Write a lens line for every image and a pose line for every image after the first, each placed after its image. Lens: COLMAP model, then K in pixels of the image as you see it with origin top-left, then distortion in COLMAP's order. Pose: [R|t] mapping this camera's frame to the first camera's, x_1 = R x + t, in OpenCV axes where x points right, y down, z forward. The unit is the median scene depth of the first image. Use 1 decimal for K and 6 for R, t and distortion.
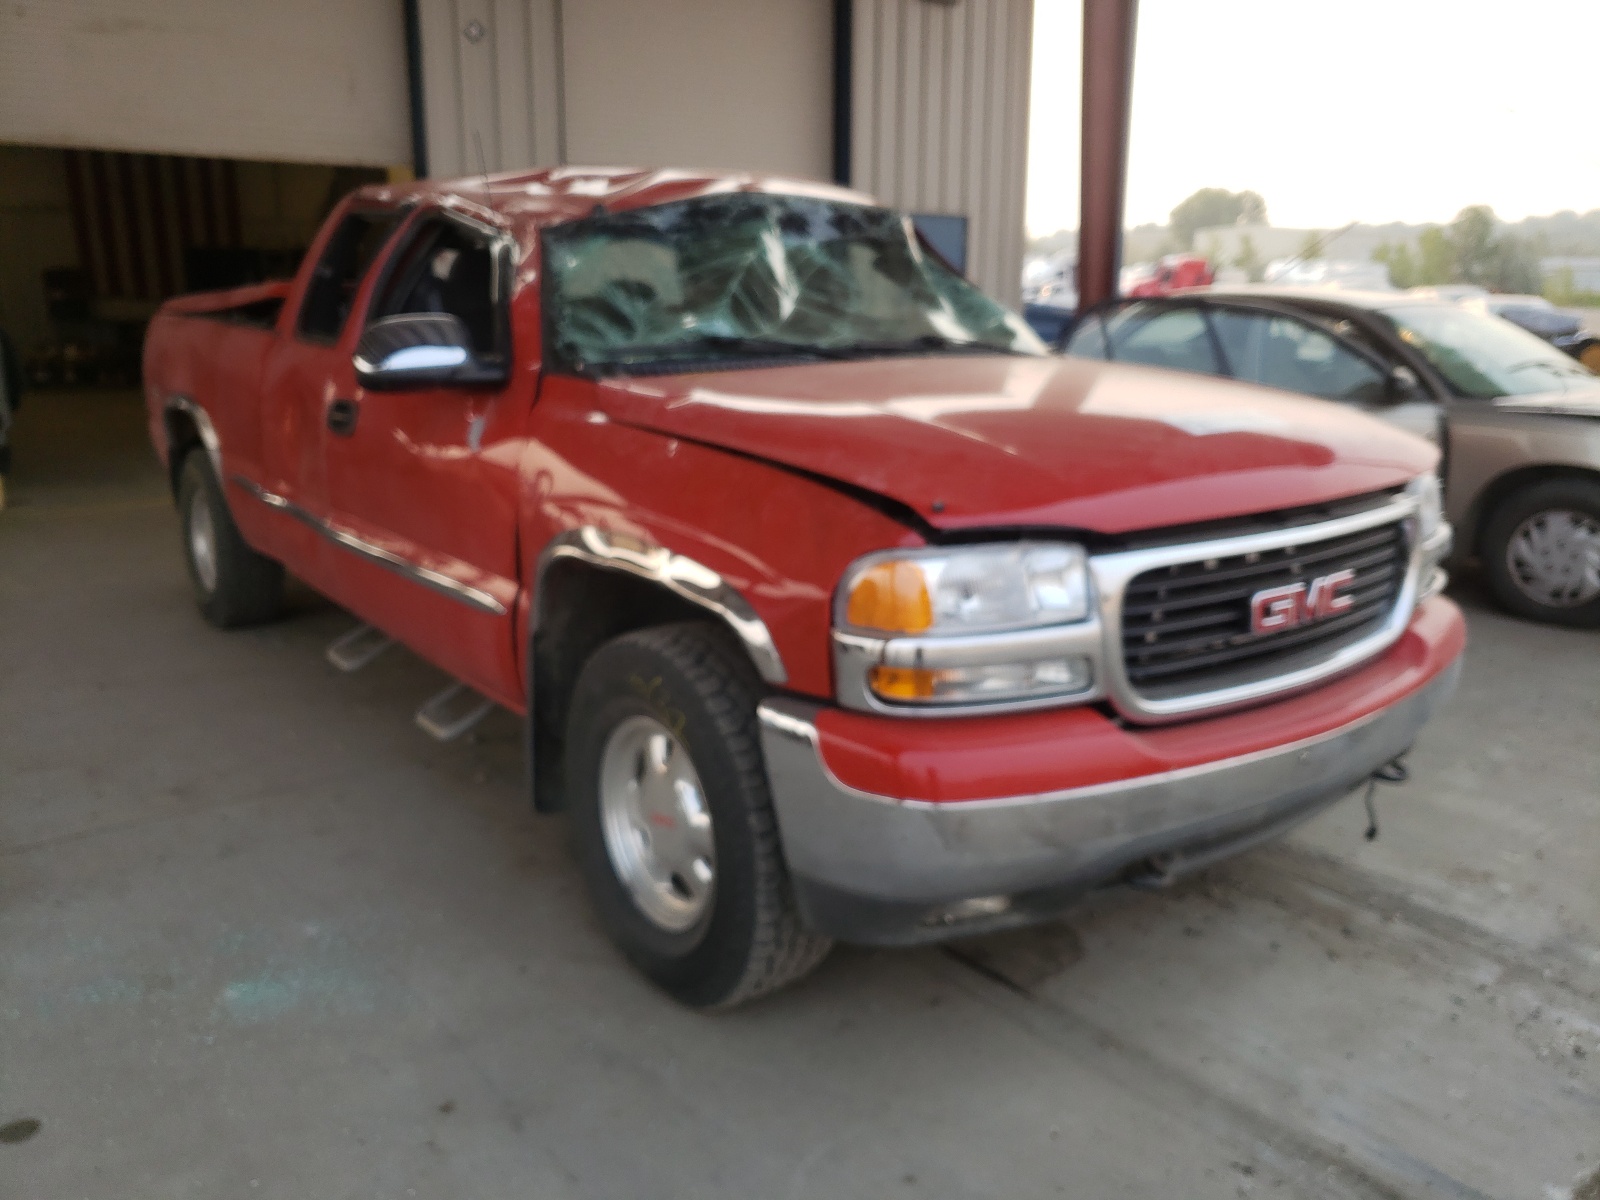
lens RADIAL K [[1229.7, 0, 800.0], [0, 1229.7, 600.0], [0, 0, 1]] dist [-0.006308, -0.003833]
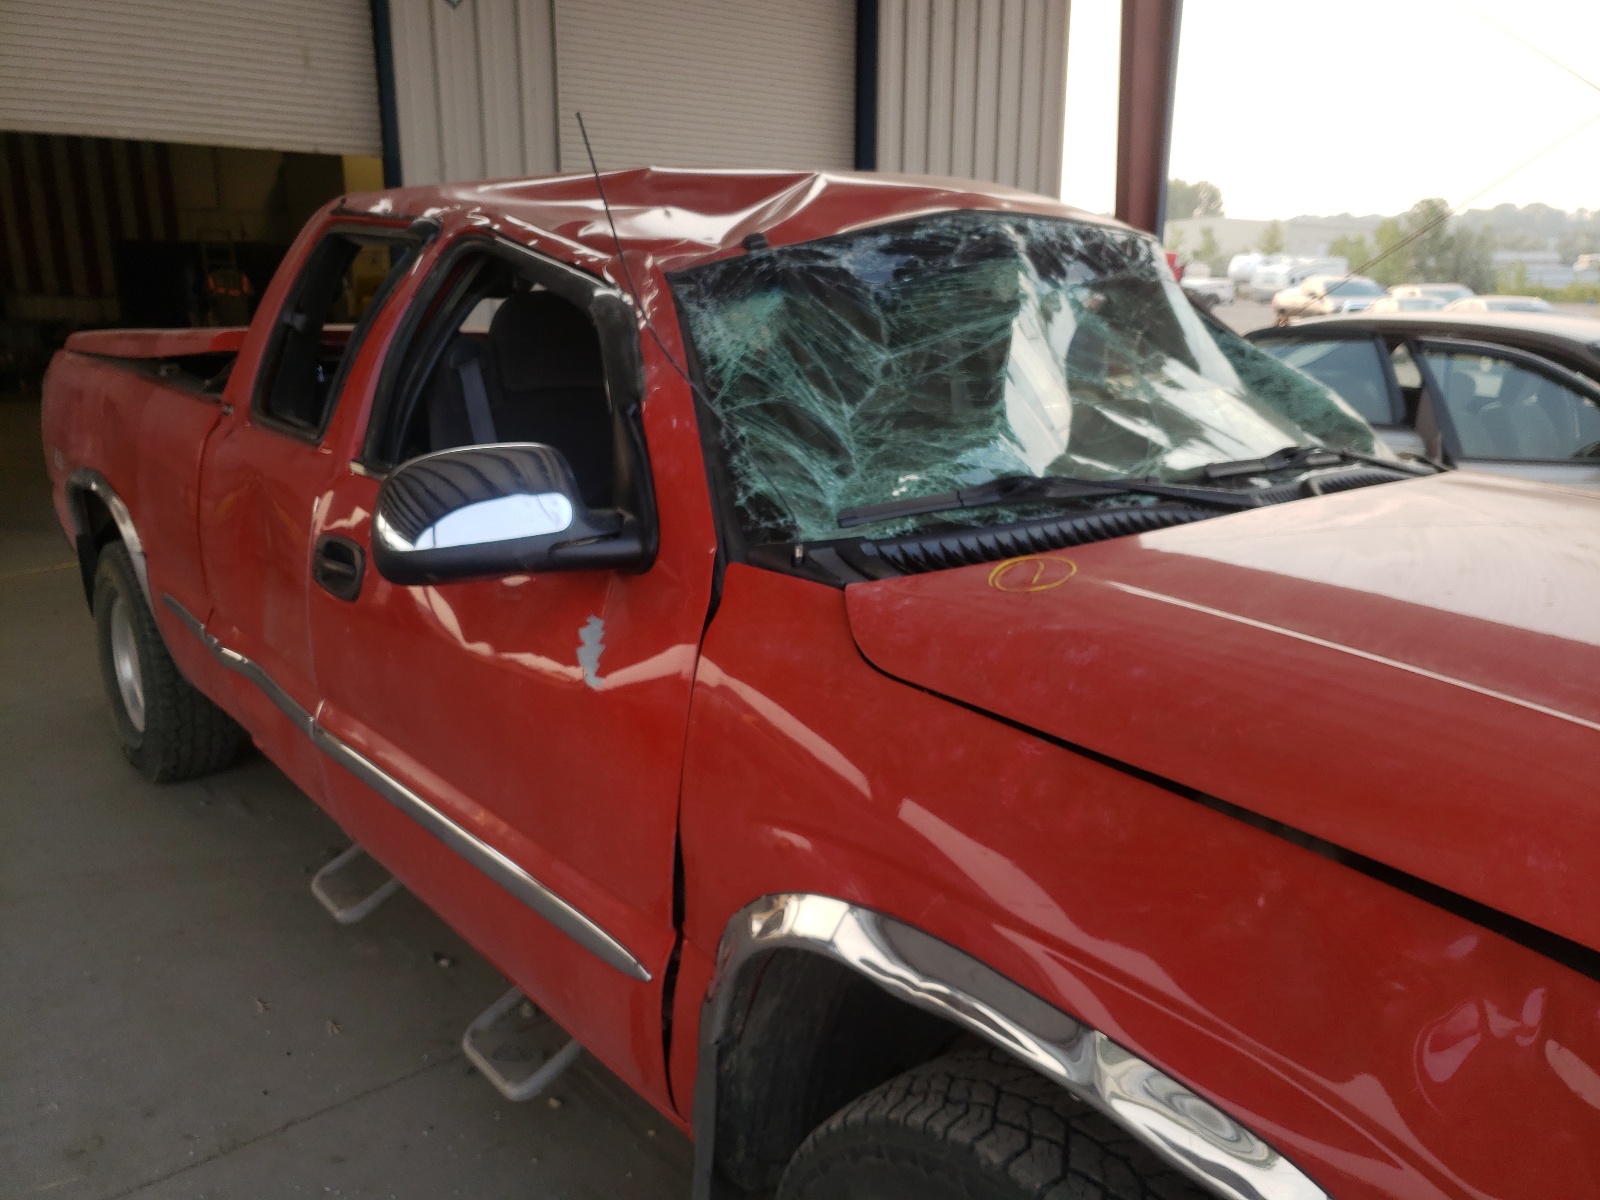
lens RADIAL K [[1200.8, 0, 800.0], [0, 1200.8, 600.0], [0, 0, 1]] dist [-0.002461, 0.000505]
pose [[0.998965, -0.006613, 0.045006, -0.110335], [0.005843, 0.999835, 0.017203, -0.096293], [-0.045113, -0.016922, 0.998839, 0.256185]]
